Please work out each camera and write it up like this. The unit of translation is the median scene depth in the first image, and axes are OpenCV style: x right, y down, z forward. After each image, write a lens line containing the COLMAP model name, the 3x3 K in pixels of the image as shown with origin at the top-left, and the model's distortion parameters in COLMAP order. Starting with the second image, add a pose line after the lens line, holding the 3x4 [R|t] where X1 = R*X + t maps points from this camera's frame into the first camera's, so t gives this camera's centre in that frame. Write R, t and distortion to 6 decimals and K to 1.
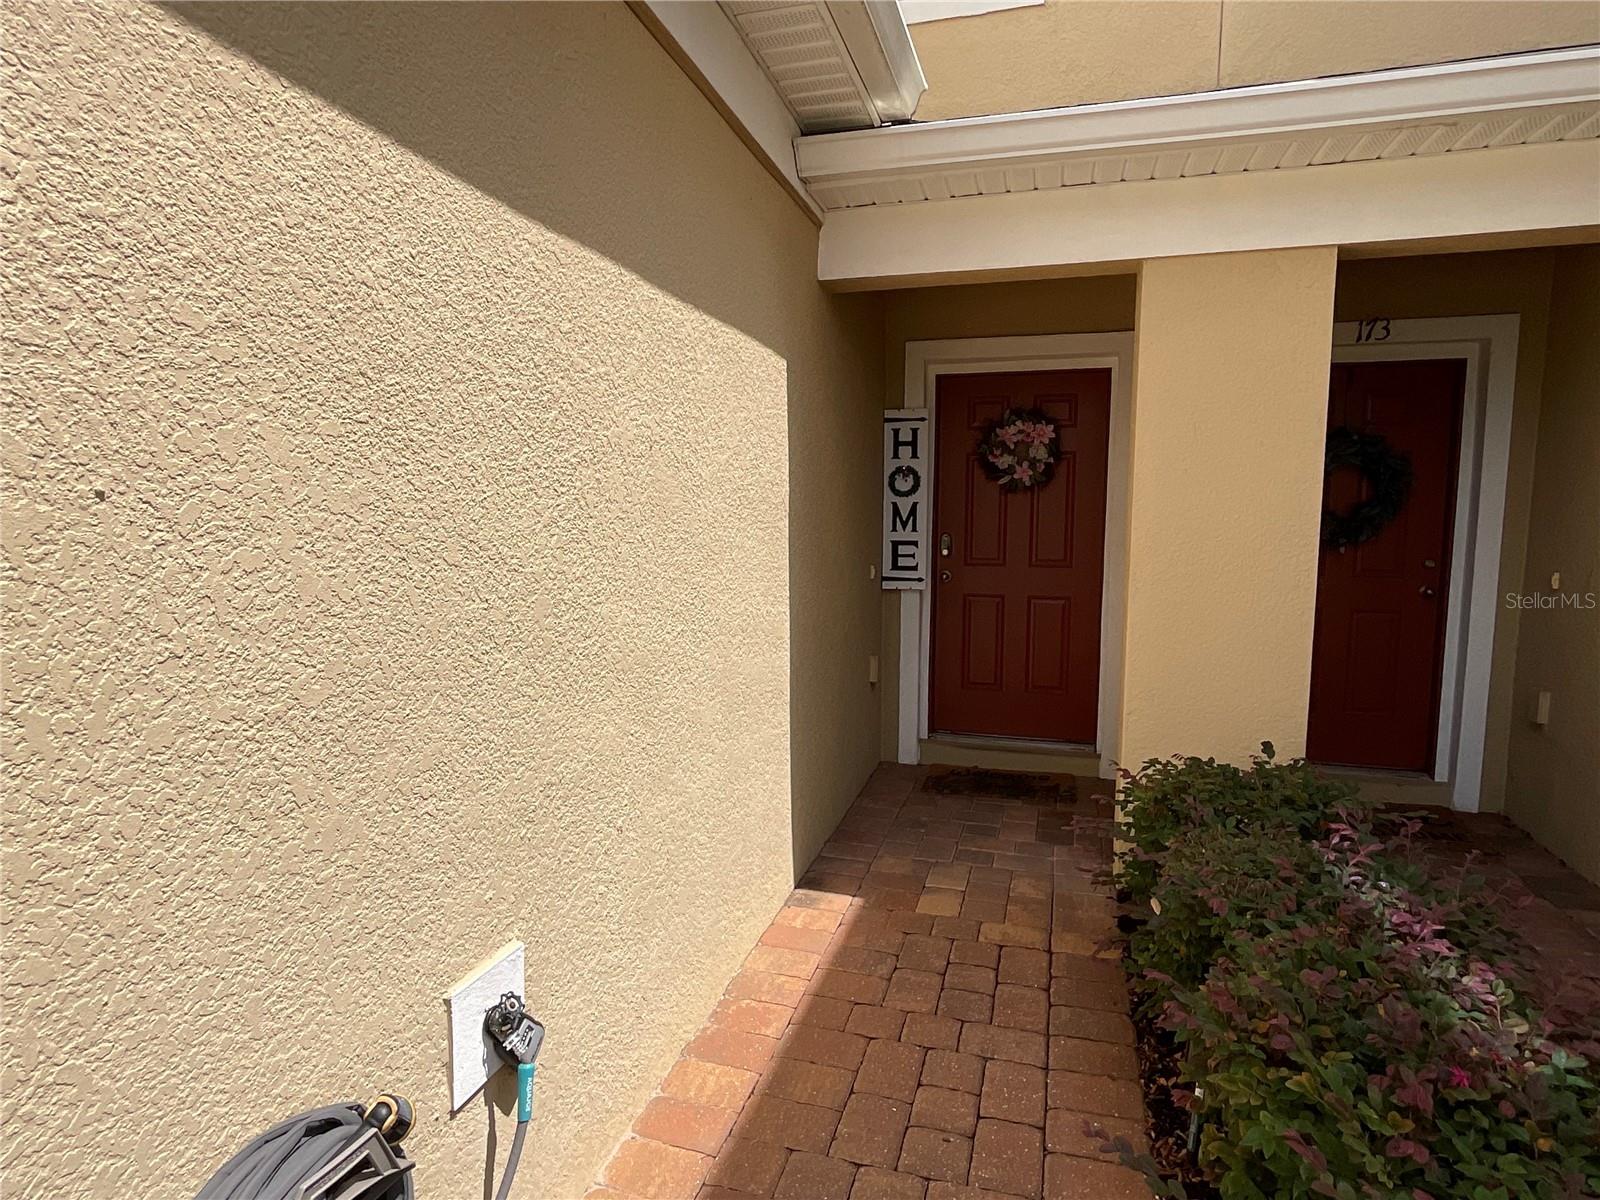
lens RADIAL K [[889.0, 0, 802.1], [0, 889.0, 602.7], [0, 0, 1]] dist [-0.000905, -0.000017]
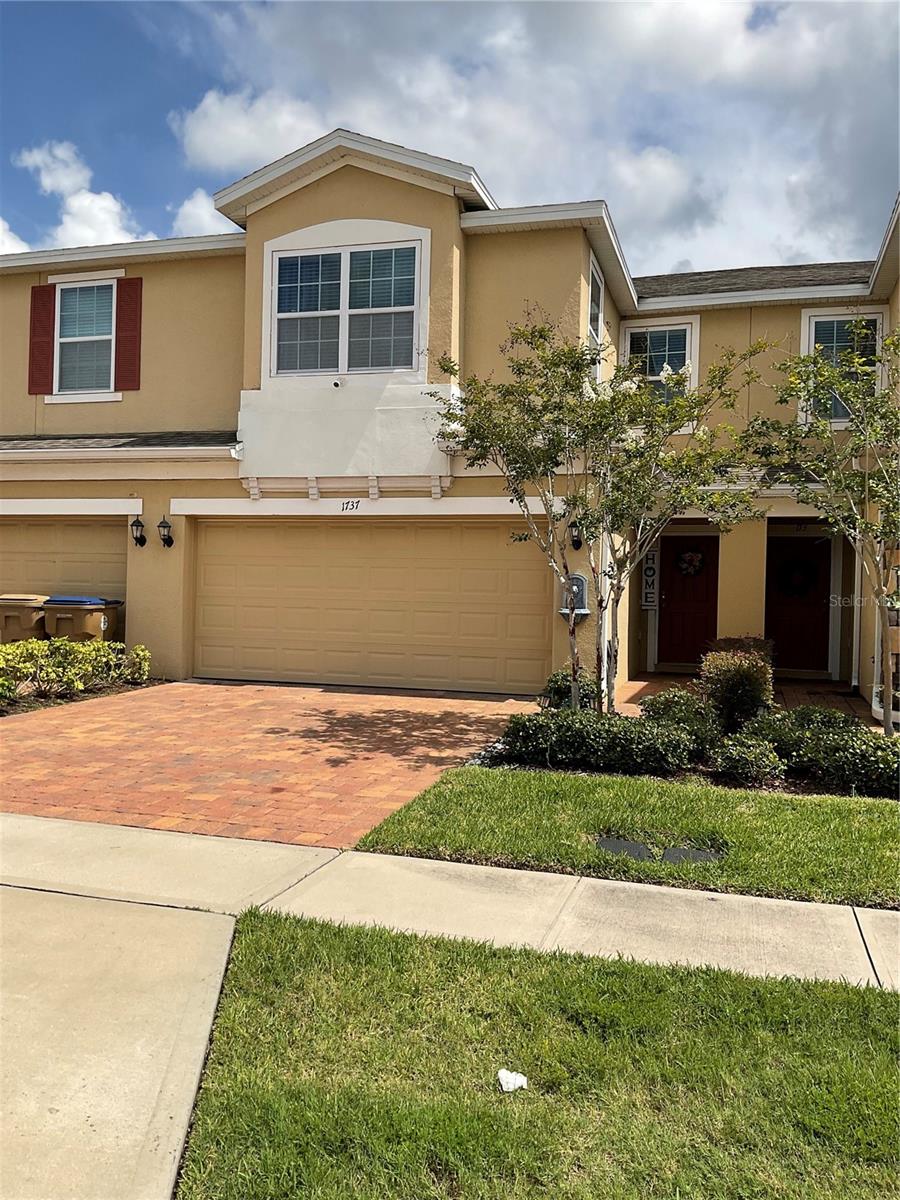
lens RADIAL K [[1002.5, 0, 447.5], [0, 1002.5, 598.0], [0, 0, 1]] dist [0.004288, 0.000257]
pose [[0.999706, 0.020957, -0.012196, -0.499591], [-0.021991, 0.995519, -0.091973, 0.261461], [0.010214, 0.092214, 0.995687, -2.236989]]
